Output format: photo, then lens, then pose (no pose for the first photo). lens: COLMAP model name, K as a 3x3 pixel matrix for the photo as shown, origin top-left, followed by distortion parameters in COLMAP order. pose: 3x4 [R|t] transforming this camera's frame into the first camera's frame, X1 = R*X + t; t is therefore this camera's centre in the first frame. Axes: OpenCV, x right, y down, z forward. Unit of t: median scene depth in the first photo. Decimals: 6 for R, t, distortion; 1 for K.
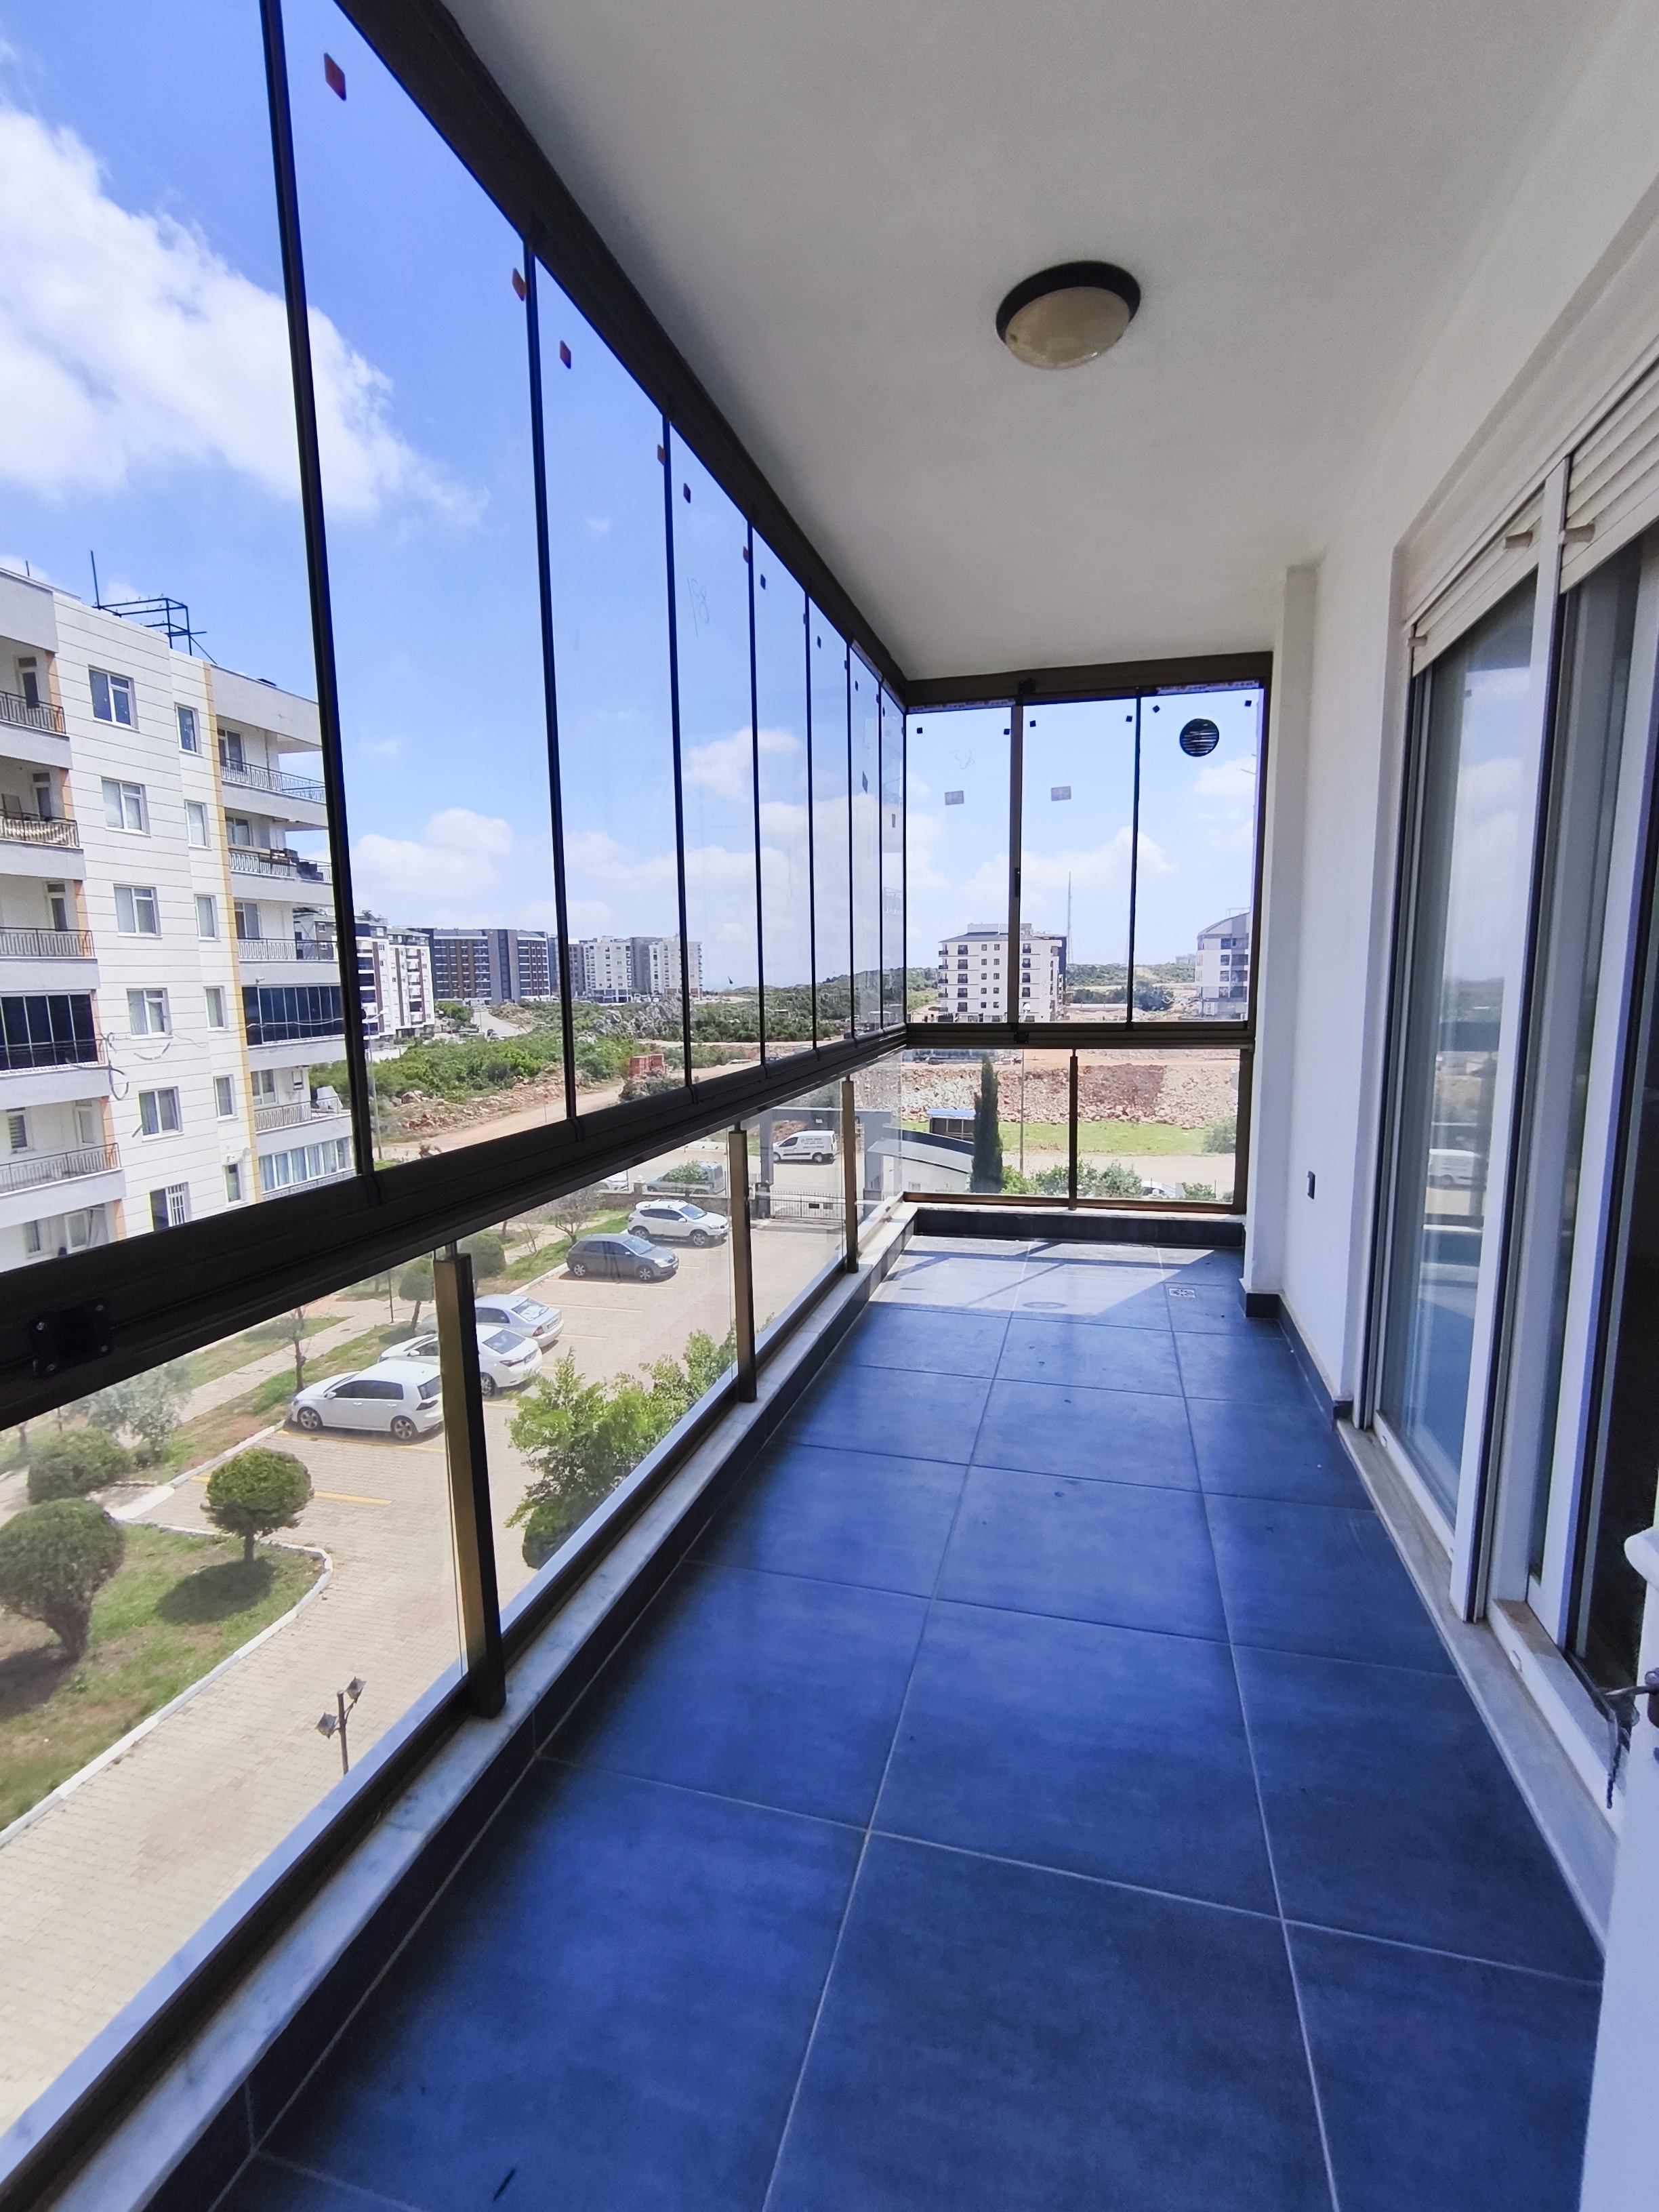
lens RADIAL K [[986.0, 0, 826.2], [0, 986.0, 1110.0], [0, 0, 1]] dist [-0.002966, 0.001130]
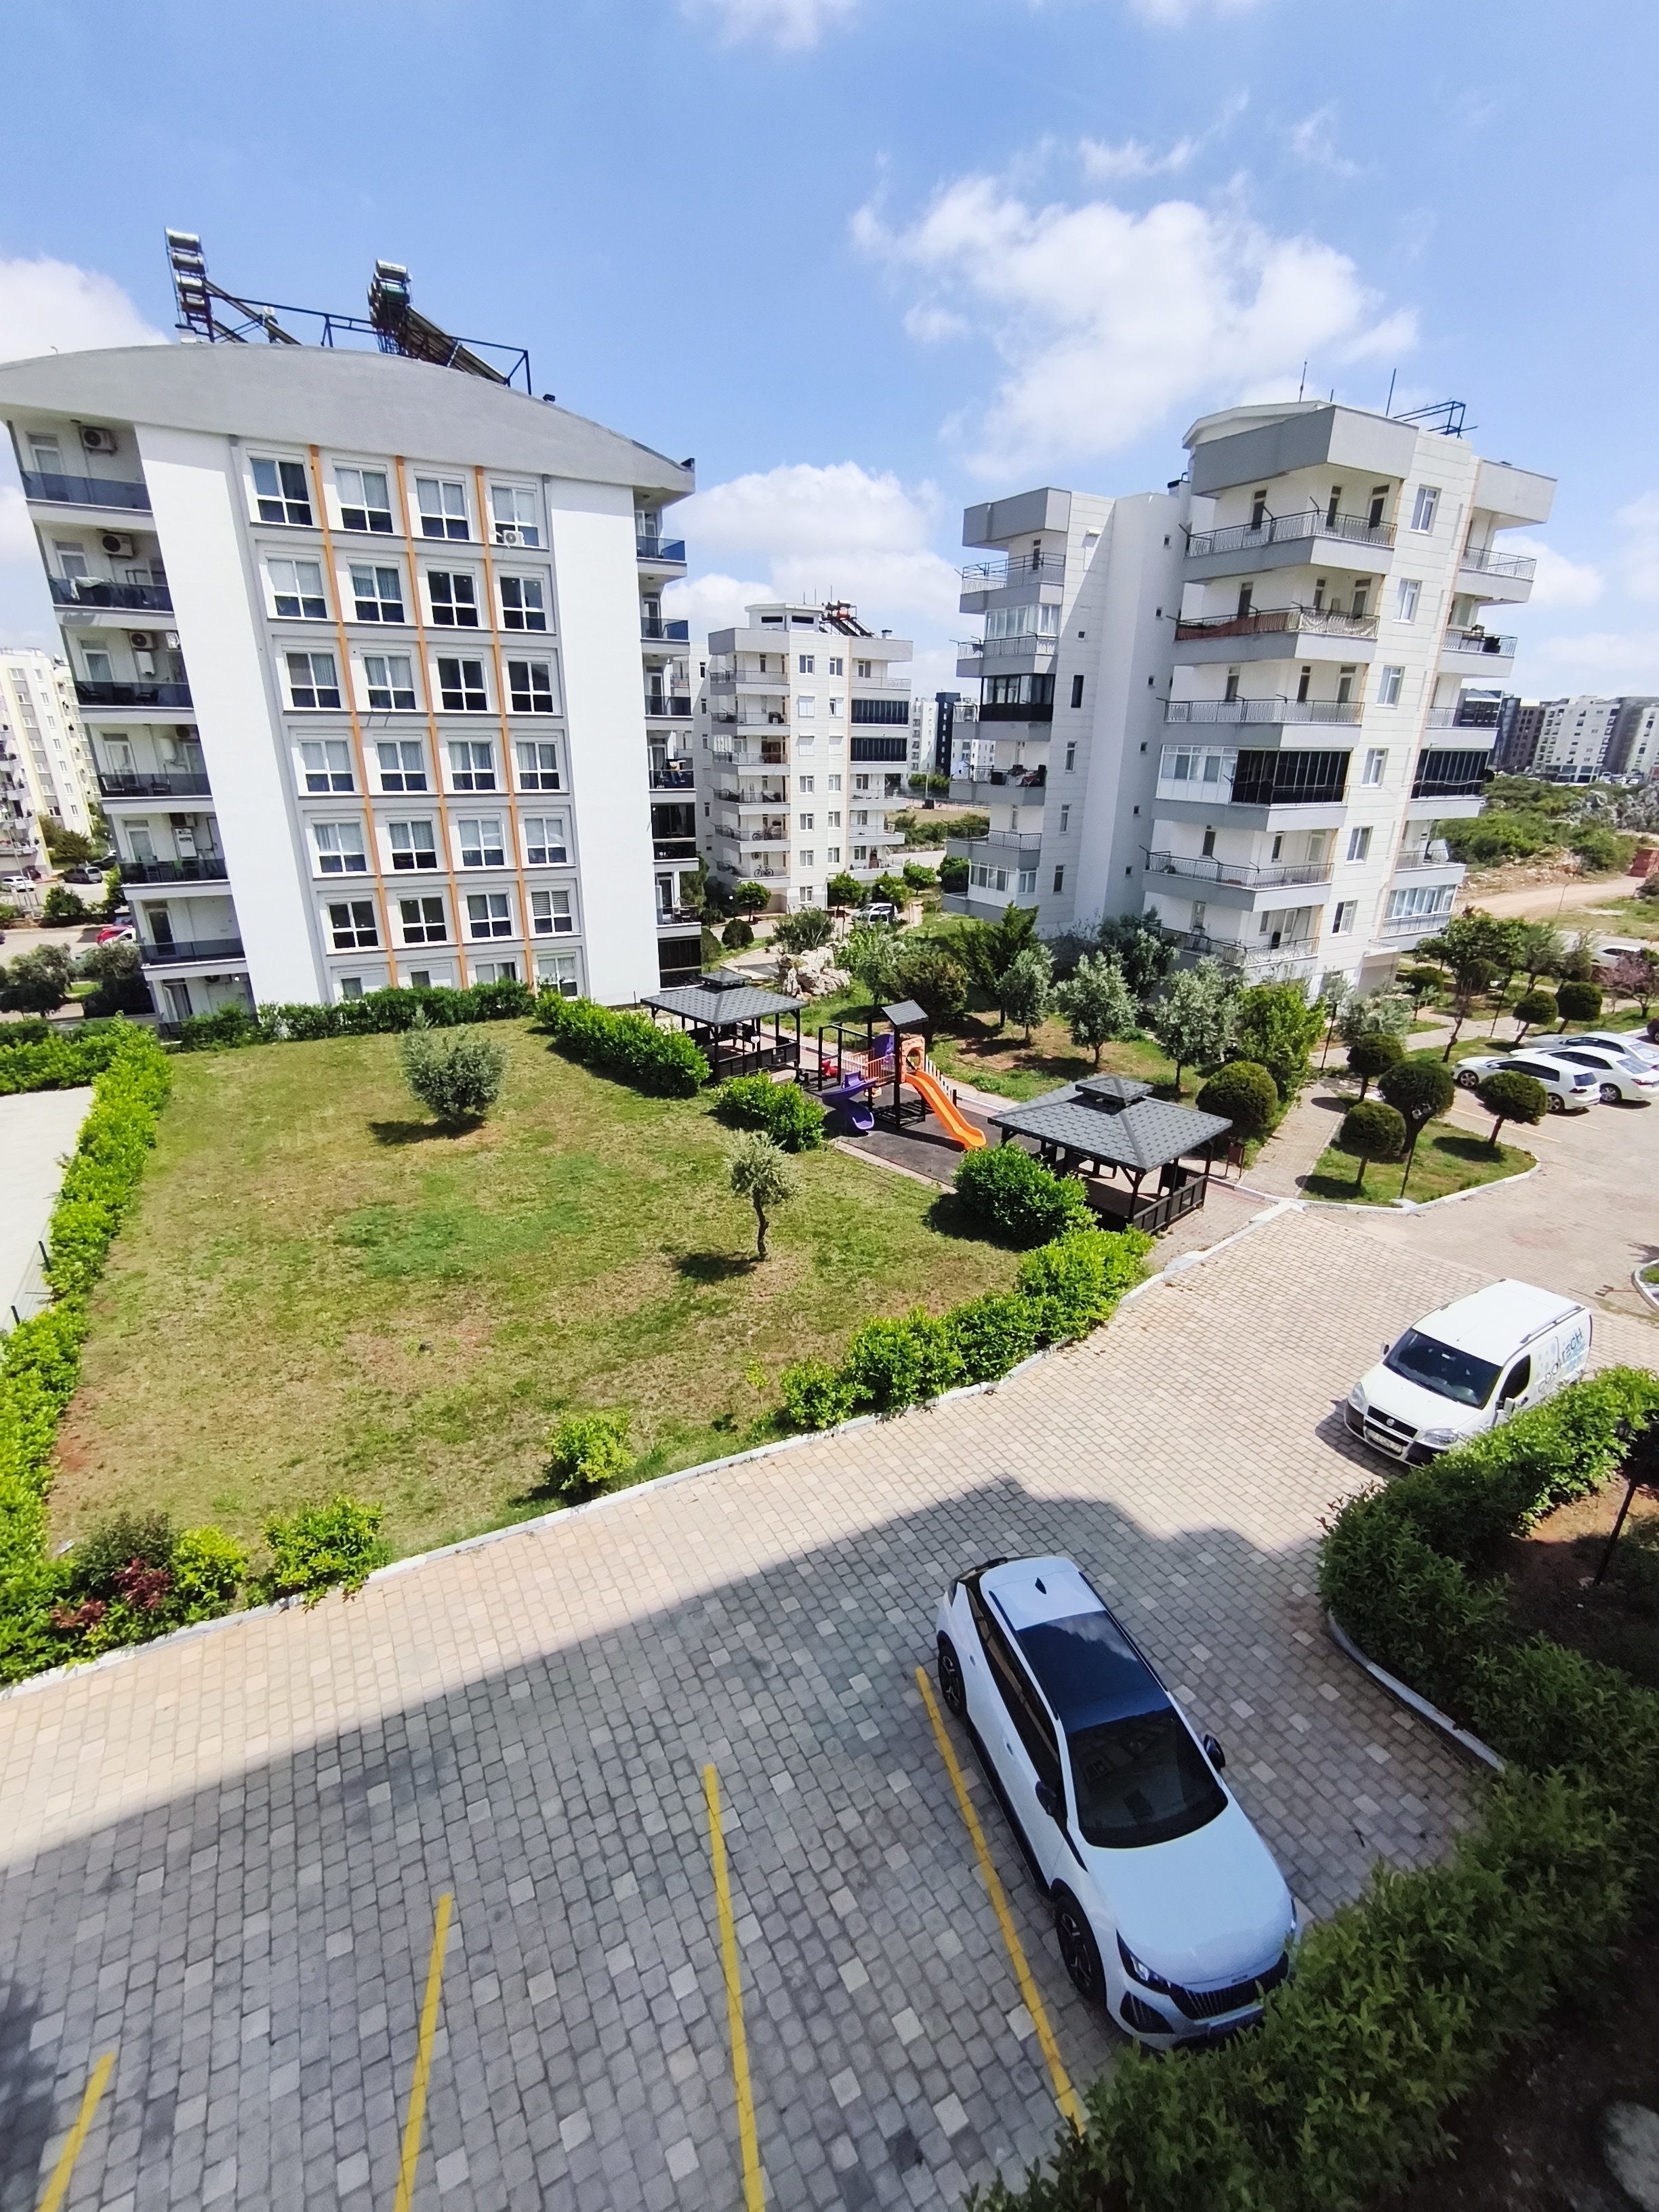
lens RADIAL K [[990.4, 0, 837.9], [0, 990.4, 1114.0], [0, 0, 1]] dist [-0.003946, 0.000899]
pose [[0.692827, 0.278096, -0.665323, -0.143998], [-0.121956, 0.954541, 0.271988, 0.064550], [0.710717, -0.107300, 0.695247, -0.434457]]
